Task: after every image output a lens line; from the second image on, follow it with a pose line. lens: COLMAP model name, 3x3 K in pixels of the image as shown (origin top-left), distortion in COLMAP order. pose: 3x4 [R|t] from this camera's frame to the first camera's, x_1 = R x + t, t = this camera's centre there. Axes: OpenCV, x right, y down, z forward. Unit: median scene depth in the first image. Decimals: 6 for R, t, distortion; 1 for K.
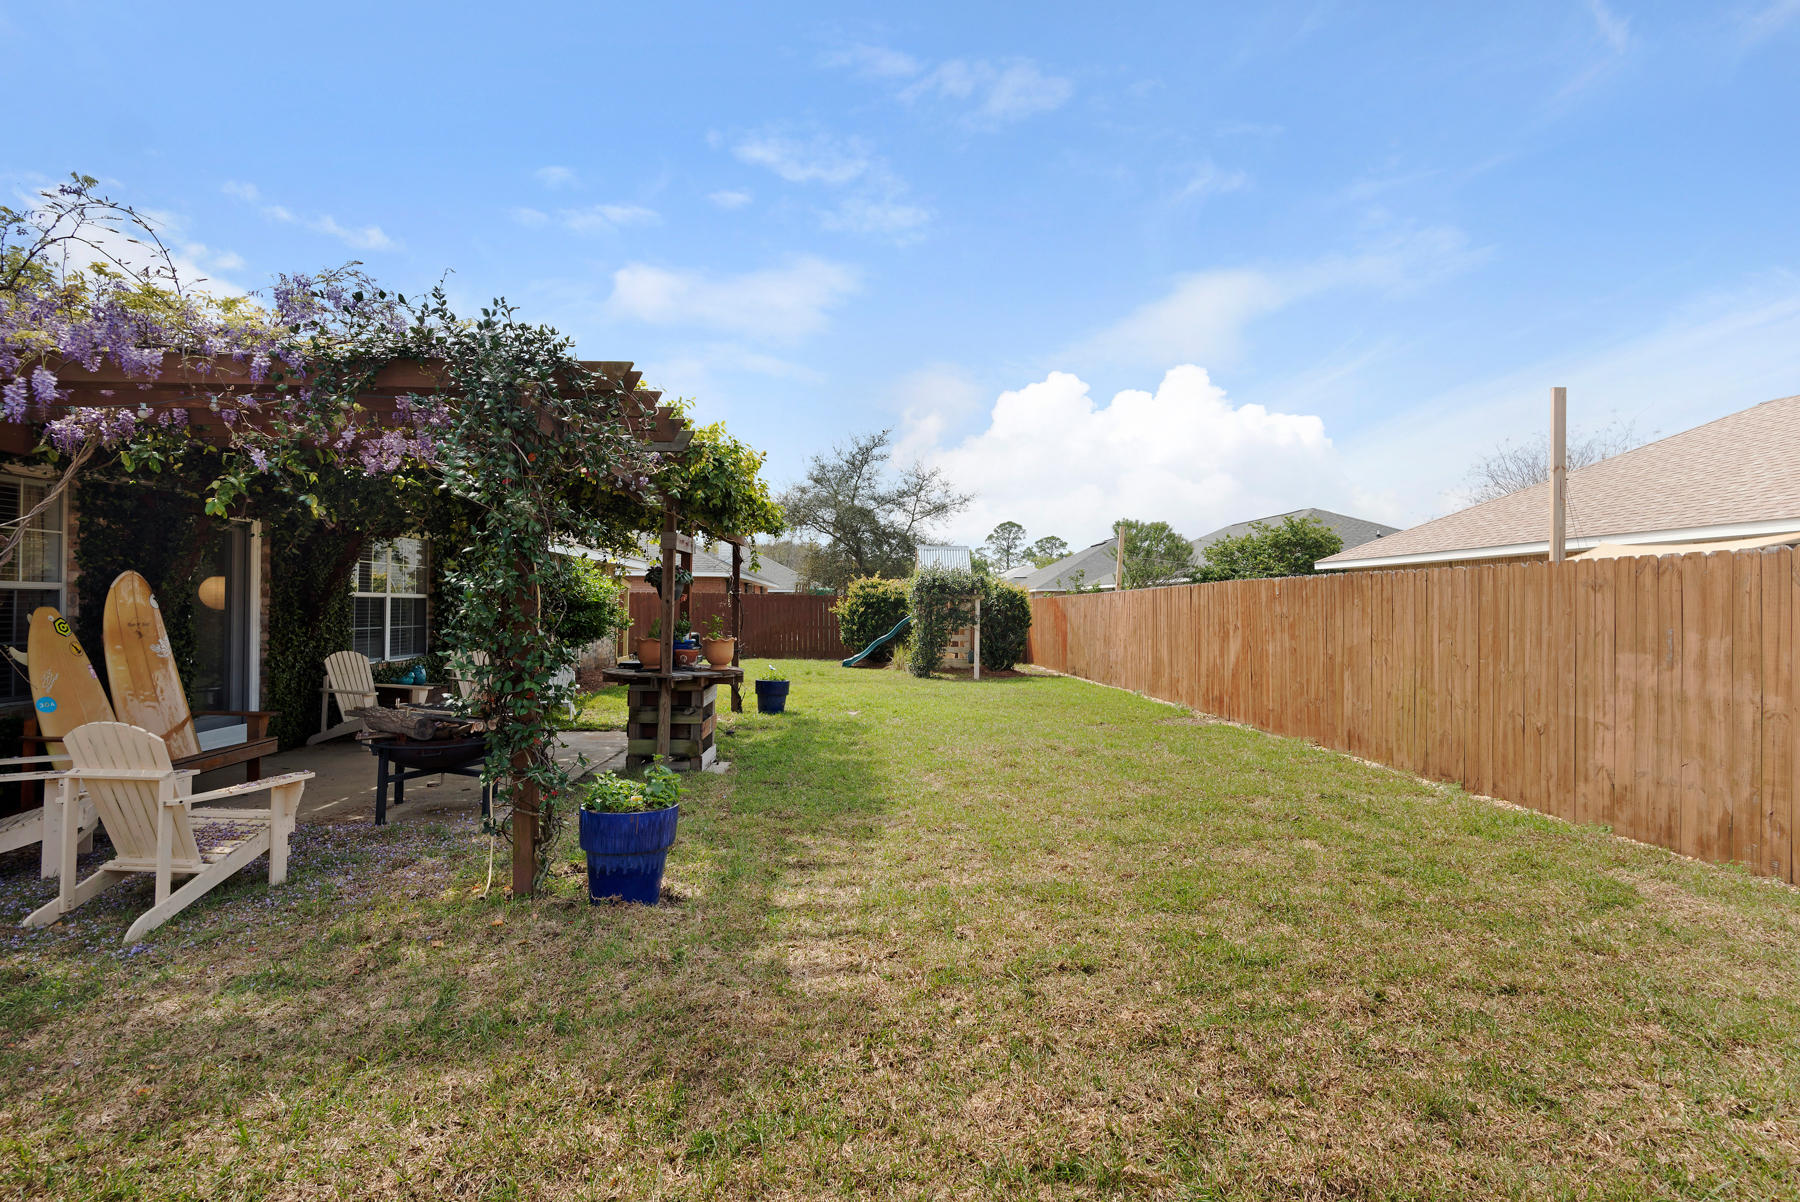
lens RADIAL K [[822.6, 0, 891.0], [0, 822.6, 600.9], [0, 0, 1]] dist [-0.013962, -0.001558]
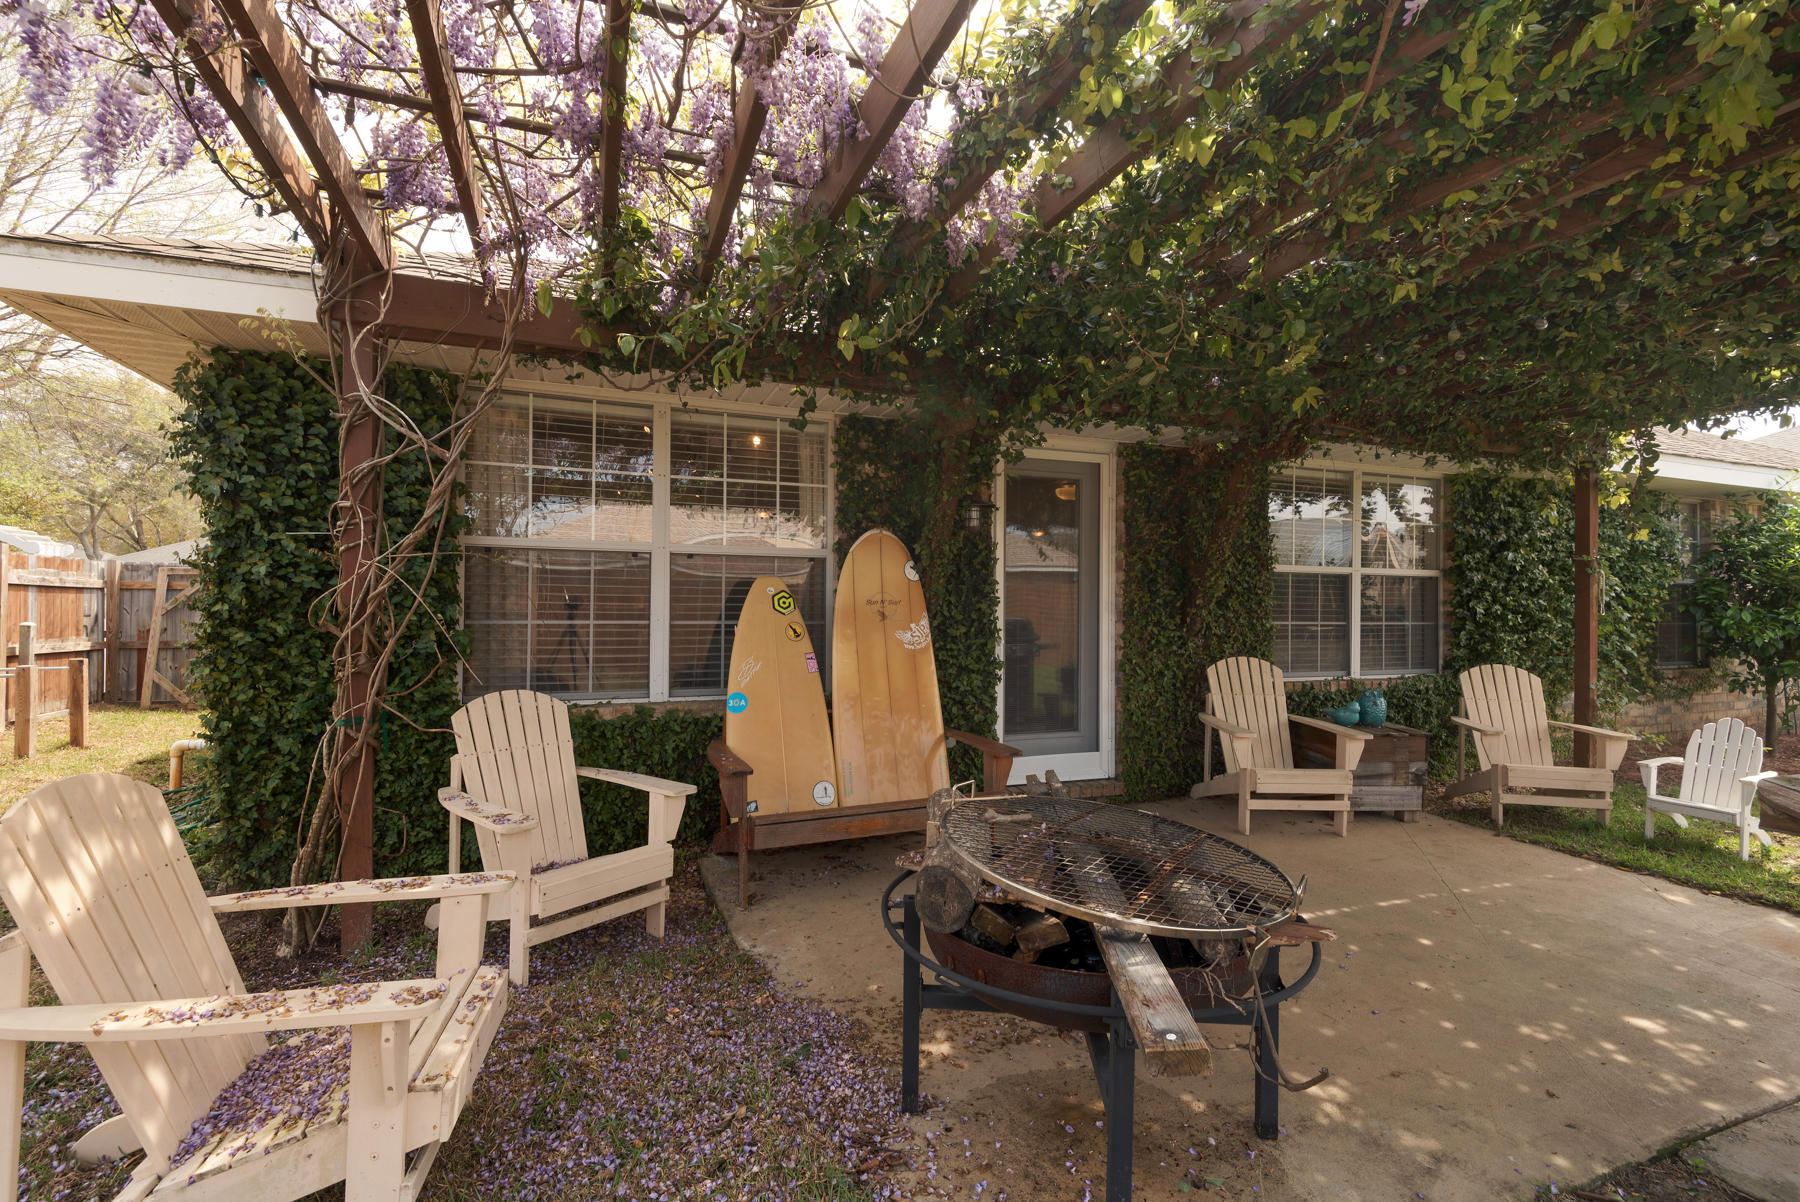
lens RADIAL K [[822.6, 0, 896.8], [0, 822.6, 598.4], [0, 0, 1]] dist [-0.013962, -0.001558]
pose [[0.310473, -0.012384, -0.950501, -0.154865], [0.000849, 0.999918, -0.012751, 0.024504], [0.950582, 0.003152, 0.310458, 0.545480]]
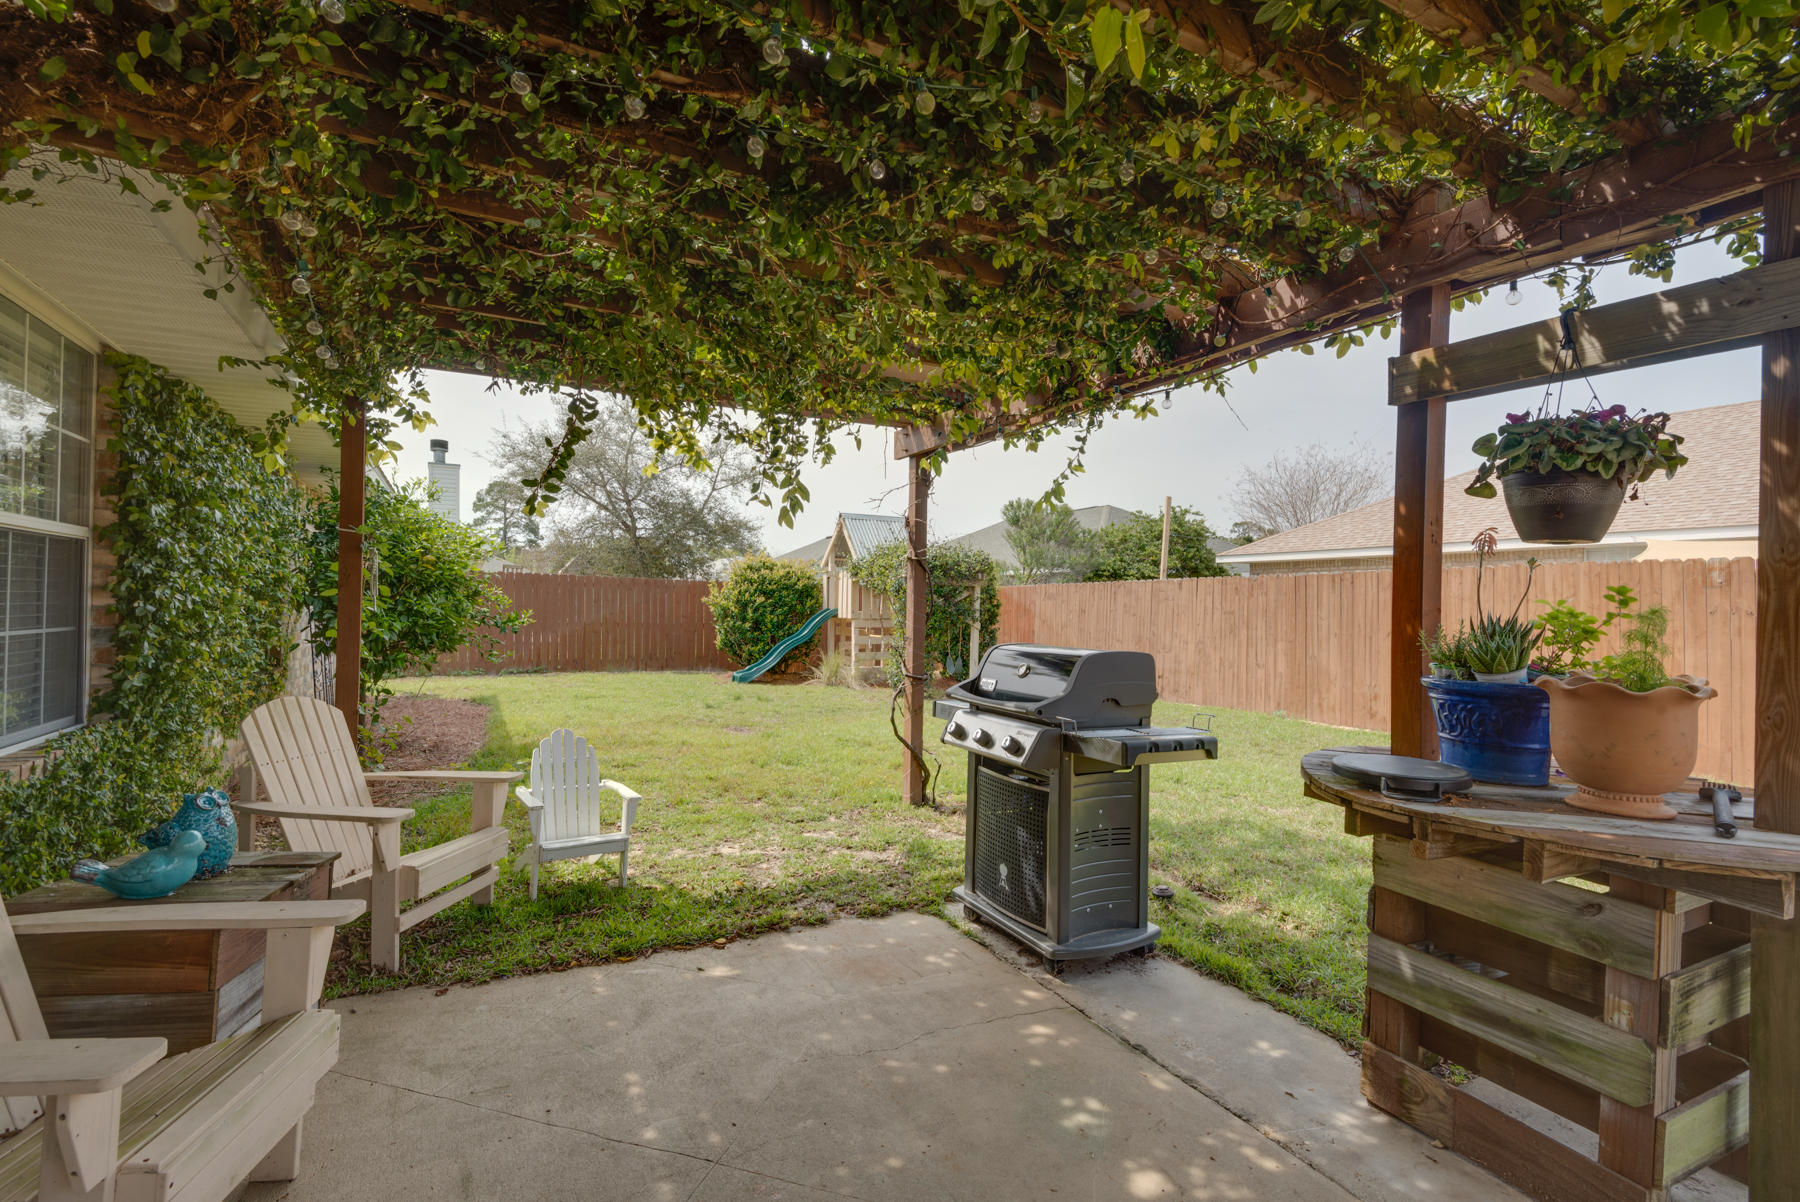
lens RADIAL K [[818.3, 0, 898.9], [0, 818.3, 606.5], [0, 0, 1]] dist [0.014608, 0.000130]
pose [[0.916413, 0.008679, 0.400140, -0.506015], [-0.013048, 0.999881, 0.008197, 0.019453], [-0.400021, -0.012733, 0.916417, 0.722452]]
